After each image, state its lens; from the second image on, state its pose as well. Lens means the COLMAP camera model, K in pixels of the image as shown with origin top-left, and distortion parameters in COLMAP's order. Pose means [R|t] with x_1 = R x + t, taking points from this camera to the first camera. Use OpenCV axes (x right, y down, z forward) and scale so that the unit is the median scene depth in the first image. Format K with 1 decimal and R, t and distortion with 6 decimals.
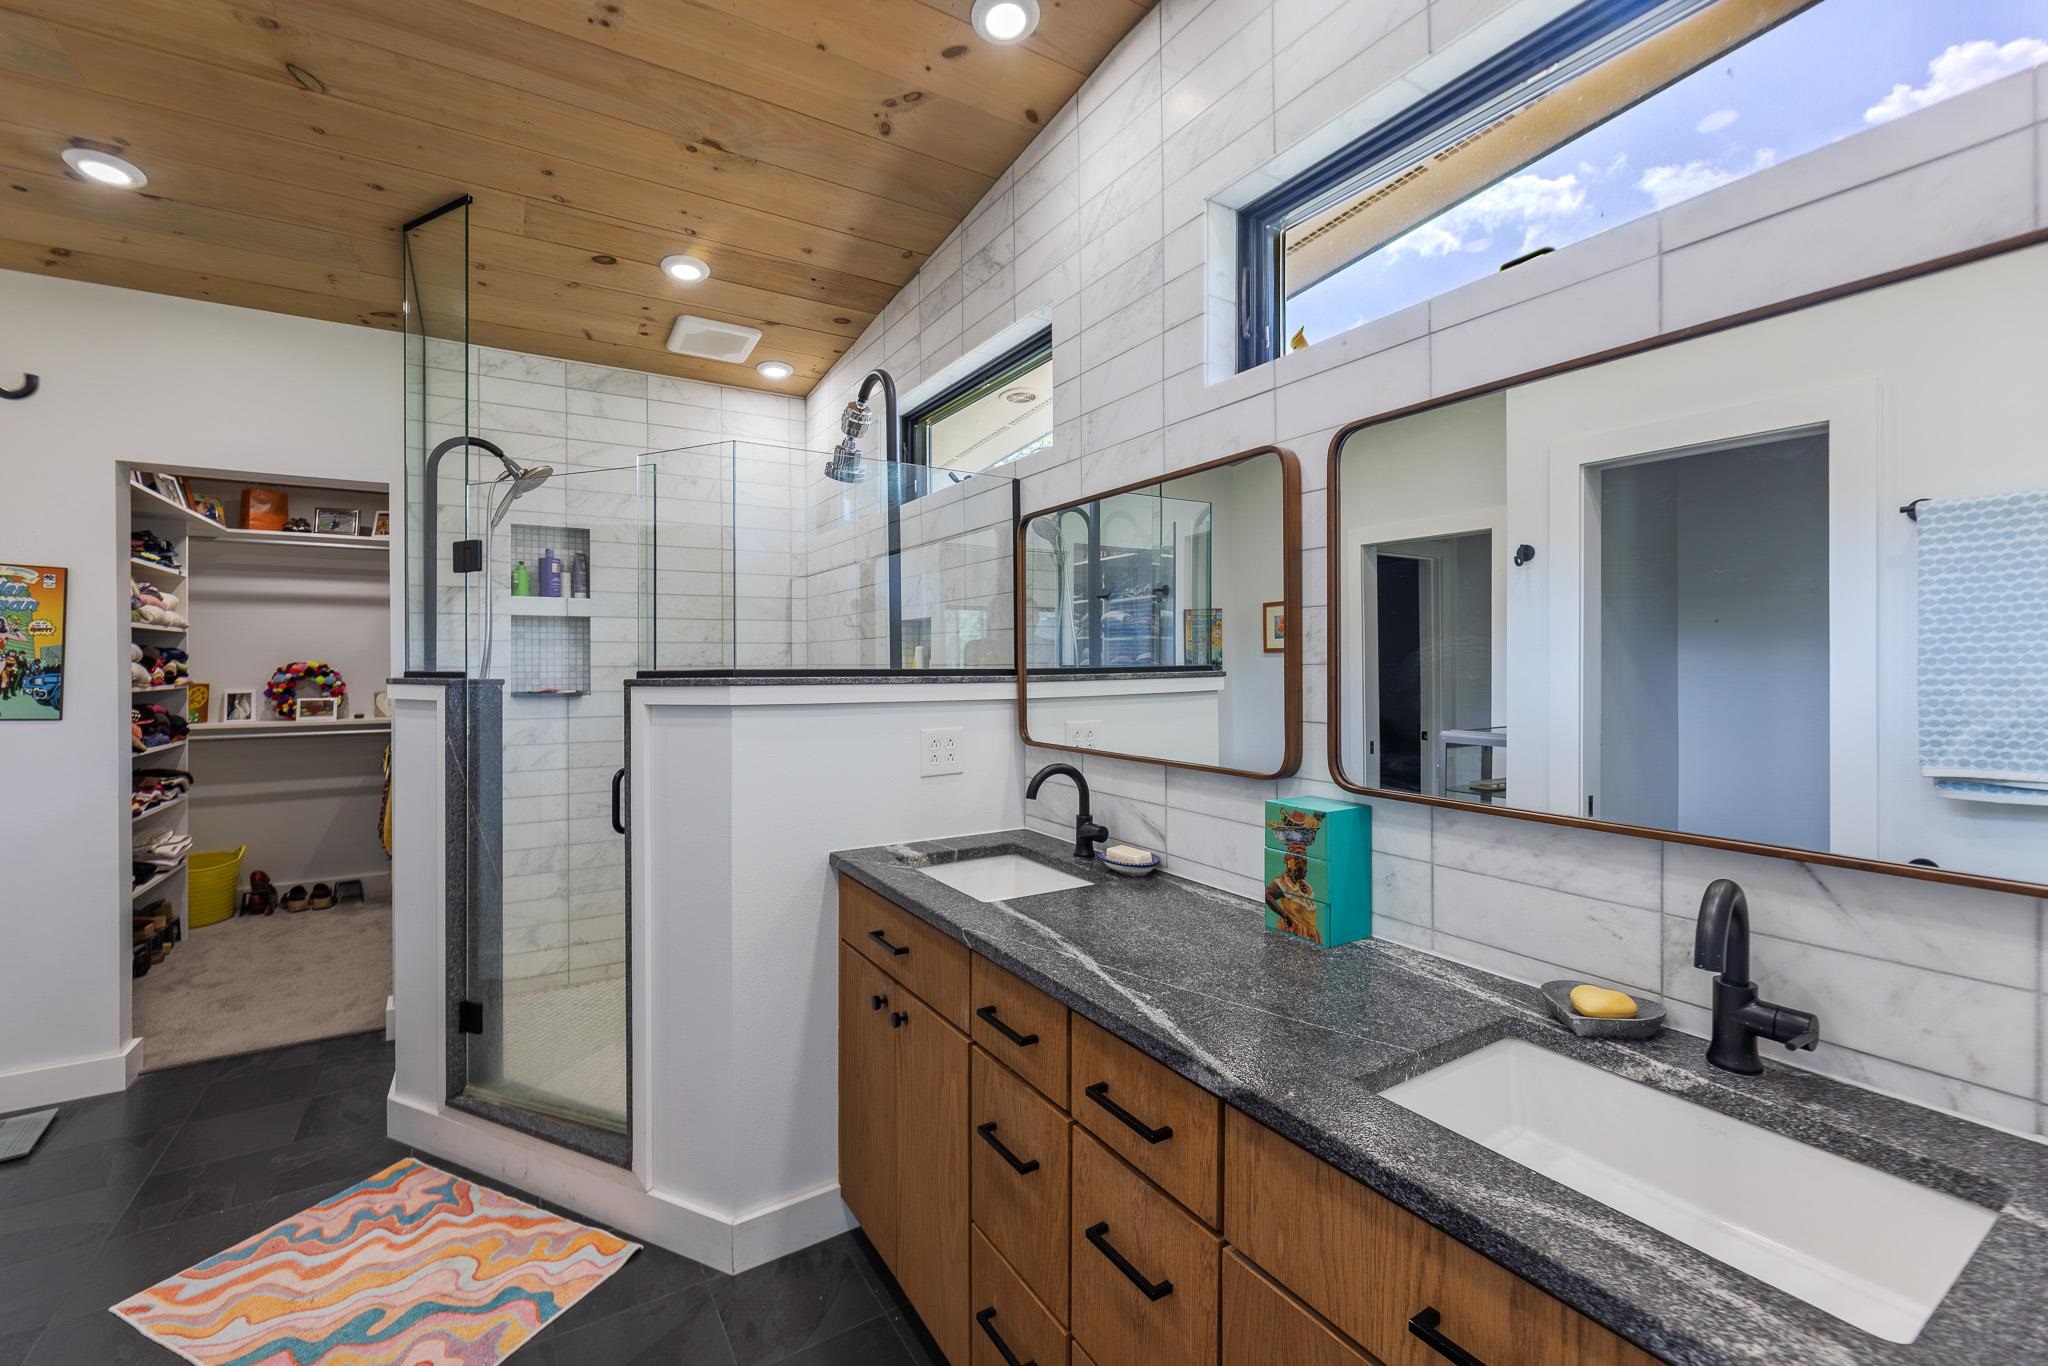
lens RADIAL K [[847.6, 0, 1023.8], [0, 847.6, 661.1], [0, 0, 1]] dist [-0.000086, -0.000055]
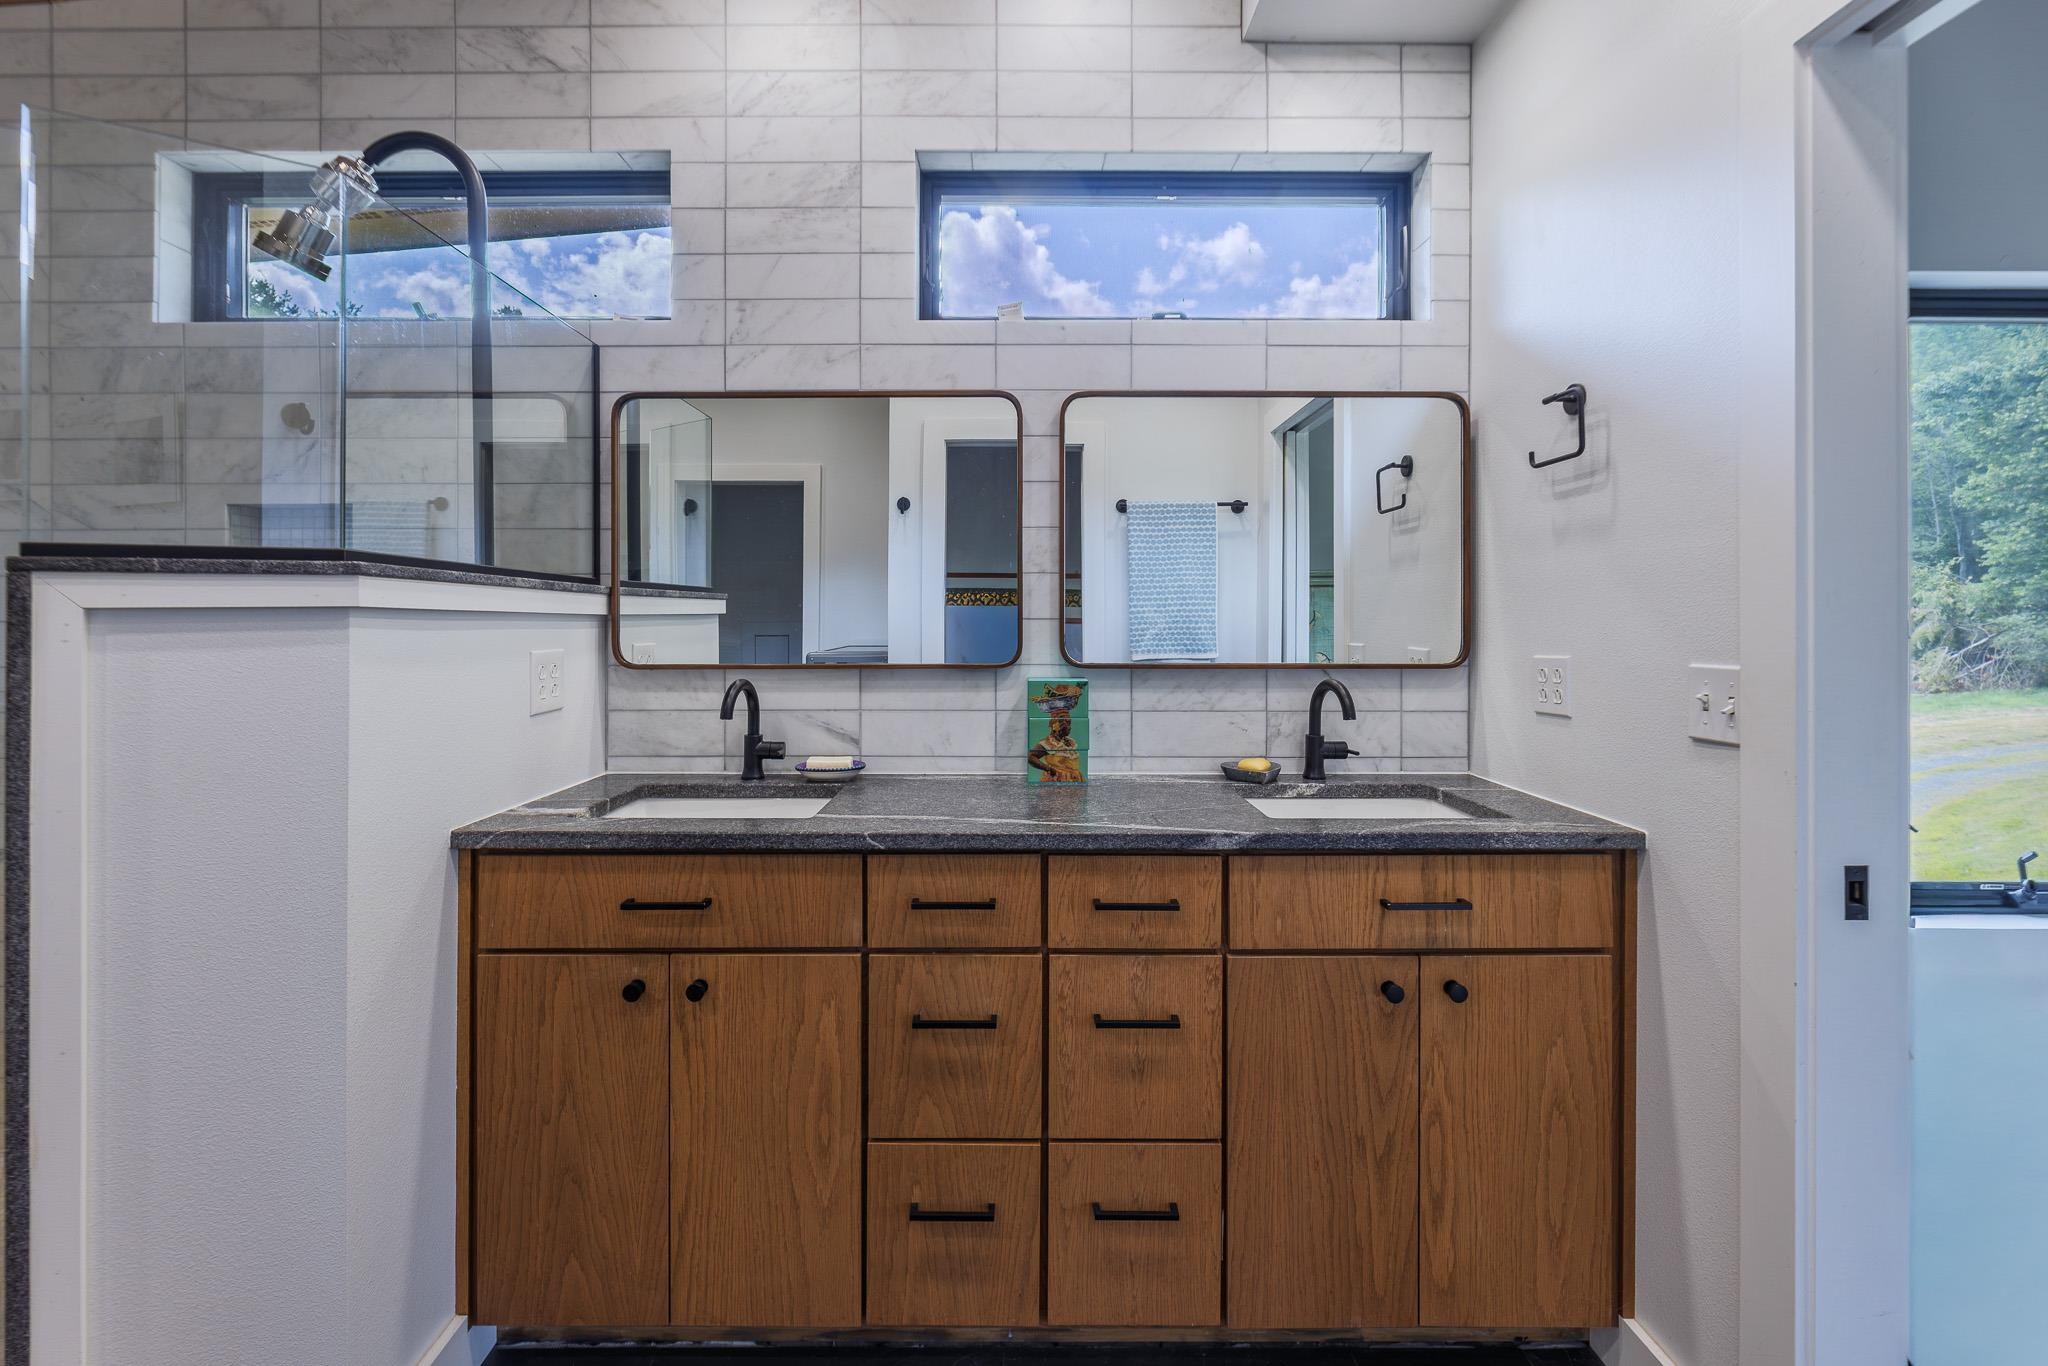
lens RADIAL K [[880.3, 0, 1022.5], [0, 880.3, 620.5], [0, 0, 1]] dist [-0.001184, -0.000096]
pose [[0.530303, 0.002476, 0.847805, -0.636379], [-0.001586, 0.999997, -0.001929, 0.063120], [-0.847807, -0.000322, 0.530305, 0.260347]]
